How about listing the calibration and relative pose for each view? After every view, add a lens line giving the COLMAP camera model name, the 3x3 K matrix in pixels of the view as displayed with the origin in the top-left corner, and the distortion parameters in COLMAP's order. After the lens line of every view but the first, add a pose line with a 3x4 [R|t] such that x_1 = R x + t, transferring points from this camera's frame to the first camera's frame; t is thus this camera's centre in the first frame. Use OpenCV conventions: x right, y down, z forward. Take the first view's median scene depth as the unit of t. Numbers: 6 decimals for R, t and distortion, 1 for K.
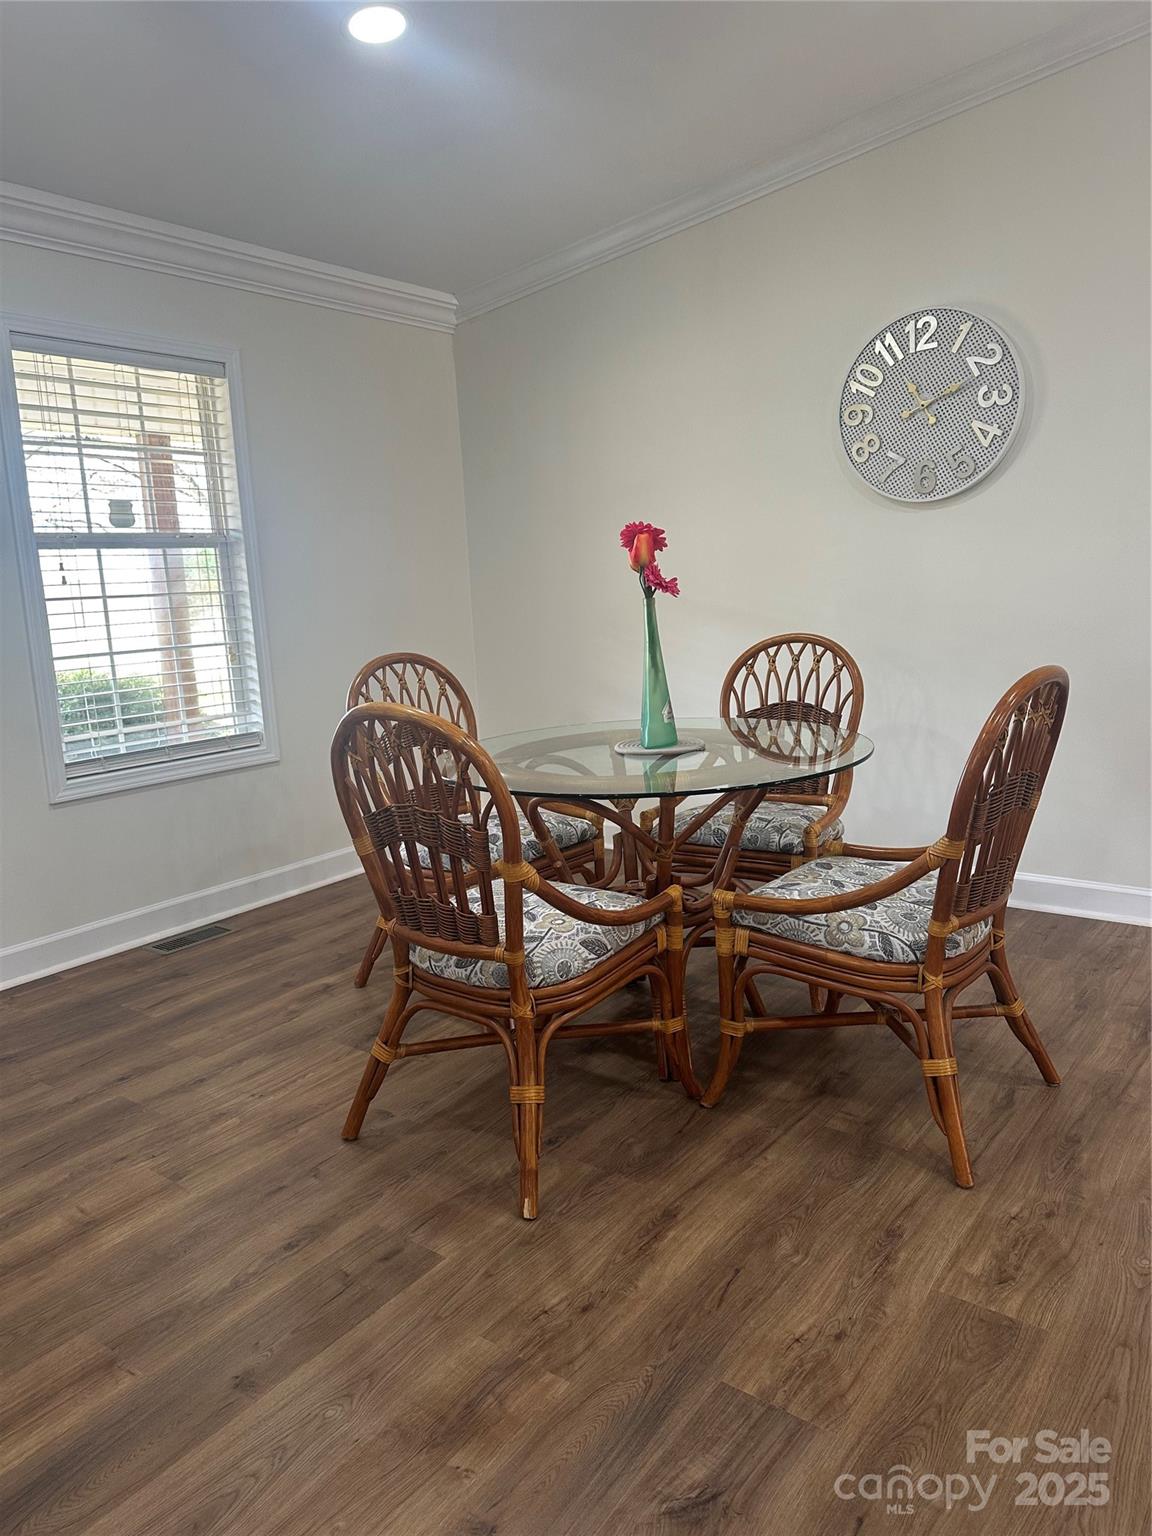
lens RADIAL K [[1078.6, 0, 576.0], [0, 1078.6, 768.0], [0, 0, 1]] dist [0.081267, -0.117345]
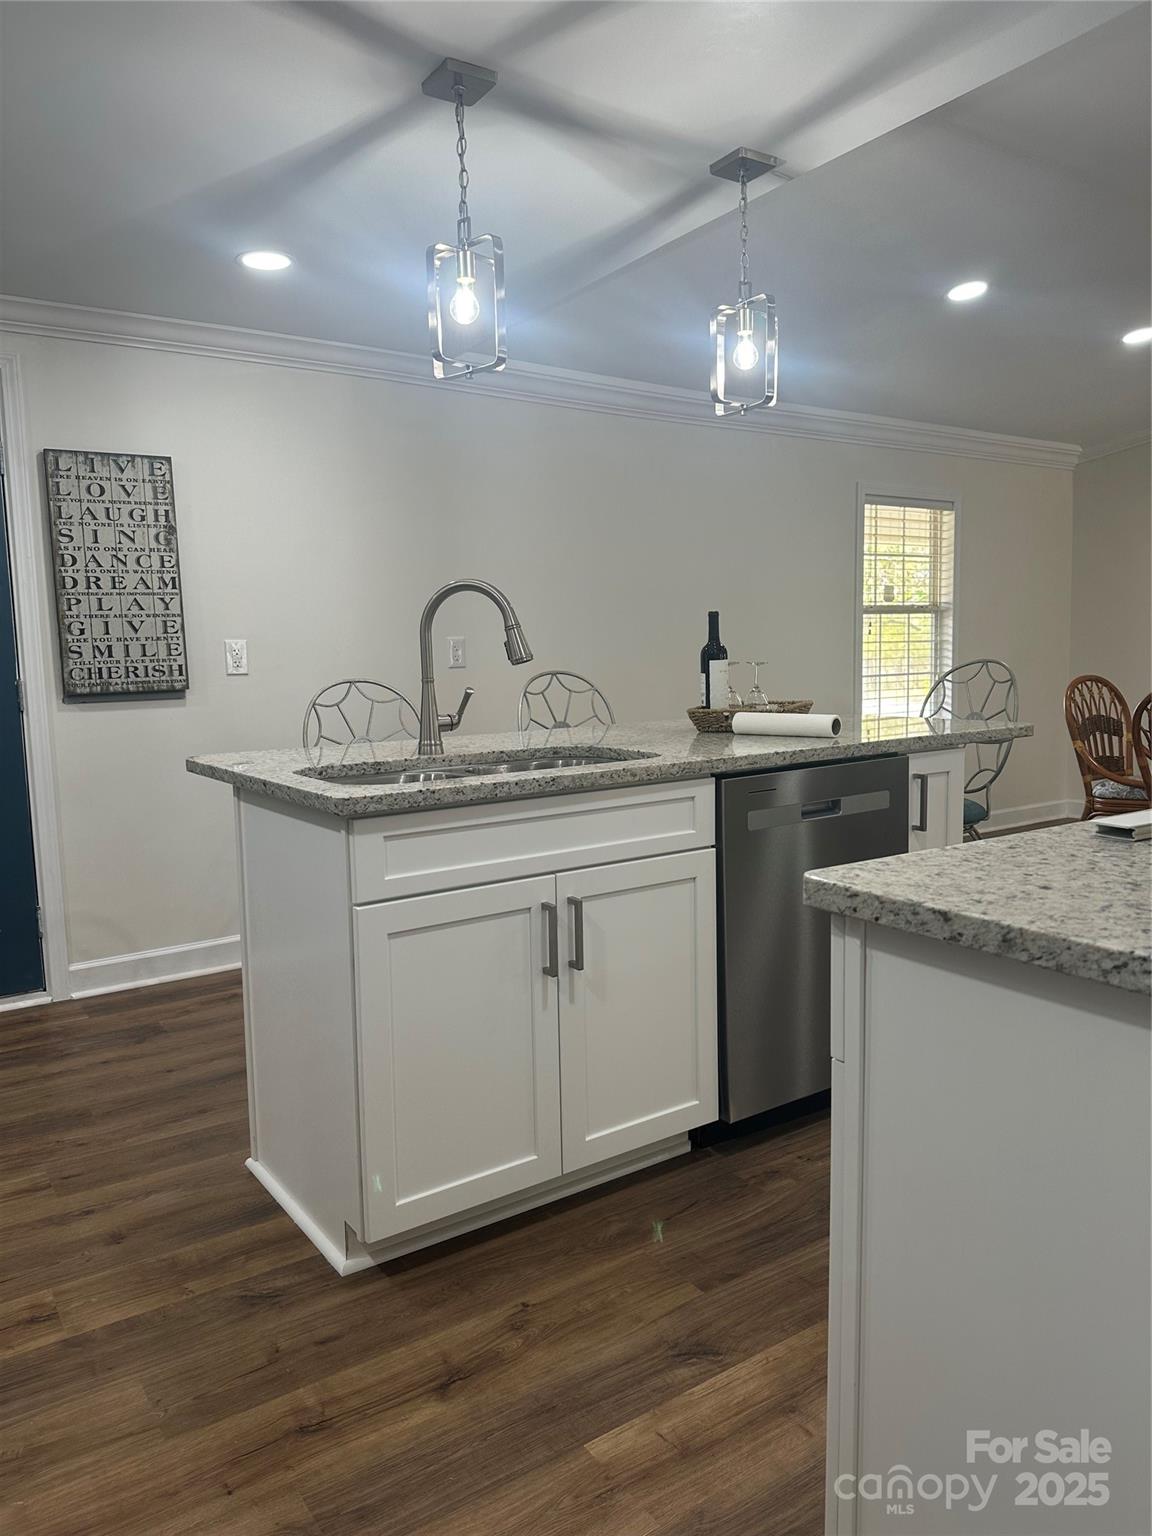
lens RADIAL K [[1078.6, 0, 576.0], [0, 1078.6, 768.0], [0, 0, 1]] dist [0.081267, -0.117345]
pose [[0.951722, 0.046326, -0.303447, -0.359834], [-0.066103, 0.996283, -0.055227, 0.160820], [0.299760, 0.072619, 0.951247, -0.724882]]
